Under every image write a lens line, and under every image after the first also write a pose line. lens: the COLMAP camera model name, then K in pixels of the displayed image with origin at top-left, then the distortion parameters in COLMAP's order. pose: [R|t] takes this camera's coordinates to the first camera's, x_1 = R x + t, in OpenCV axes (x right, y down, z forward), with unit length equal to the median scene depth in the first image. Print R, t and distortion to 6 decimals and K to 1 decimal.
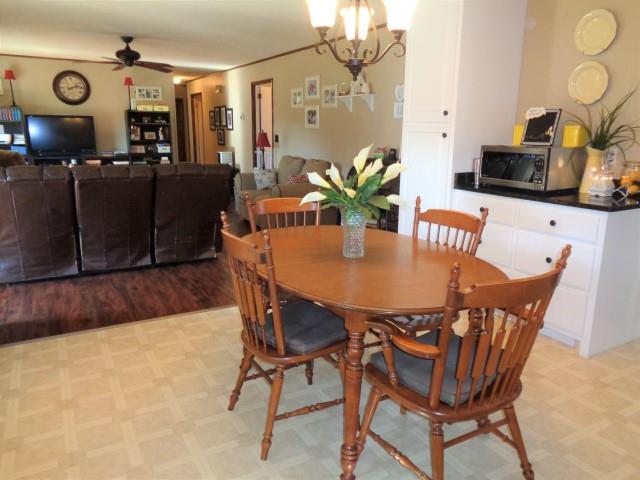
lens RADIAL K [[480.5, 0, 321.5], [0, 480.5, 240.7], [0, 0, 1]] dist [0.001151, 0.005269]
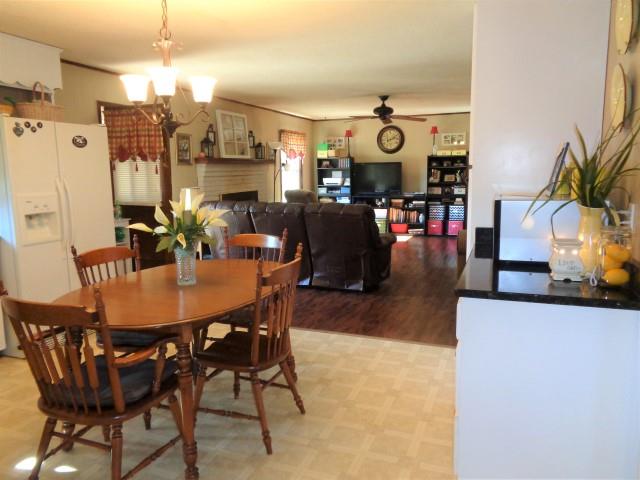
lens RADIAL K [[480.5, 0, 322.4], [0, 480.5, 242.8], [0, 0, 1]] dist [0.001151, 0.005269]
pose [[0.625287, 0.097279, -0.774308, 0.318090], [-0.157215, 0.987560, -0.002888, -0.031425], [0.764395, 0.123539, 0.632802, 0.136885]]
